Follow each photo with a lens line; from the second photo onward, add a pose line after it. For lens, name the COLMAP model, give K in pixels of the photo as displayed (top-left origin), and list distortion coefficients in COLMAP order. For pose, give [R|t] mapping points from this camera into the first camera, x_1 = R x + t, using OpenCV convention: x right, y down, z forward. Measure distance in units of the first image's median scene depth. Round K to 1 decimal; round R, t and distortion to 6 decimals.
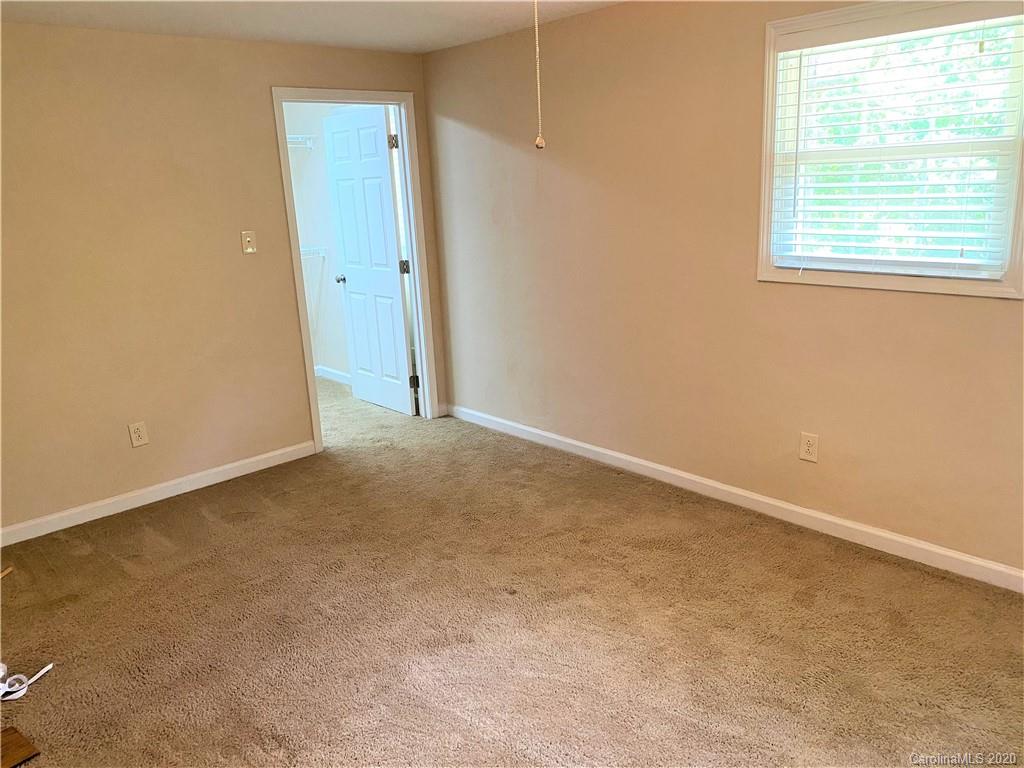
lens RADIAL K [[782.2, 0, 510.8], [0, 782.2, 380.8], [0, 0, 1]] dist [0.079650, -0.108710]
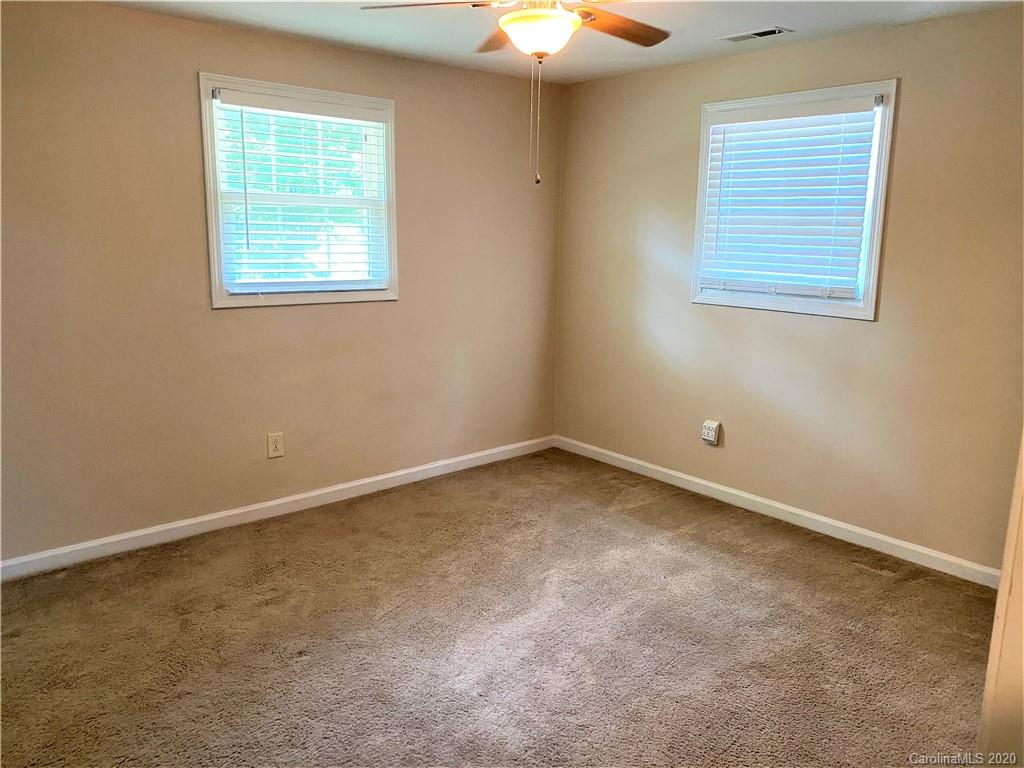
lens RADIAL K [[782.2, 0, 510.8], [0, 782.2, 380.8], [0, 0, 1]] dist [0.079650, -0.108710]
pose [[0.024344, -0.157841, 0.987164, -0.781400], [0.223996, 0.963212, 0.148487, -0.106538], [-0.974286, 0.217506, 0.058804, 0.597683]]
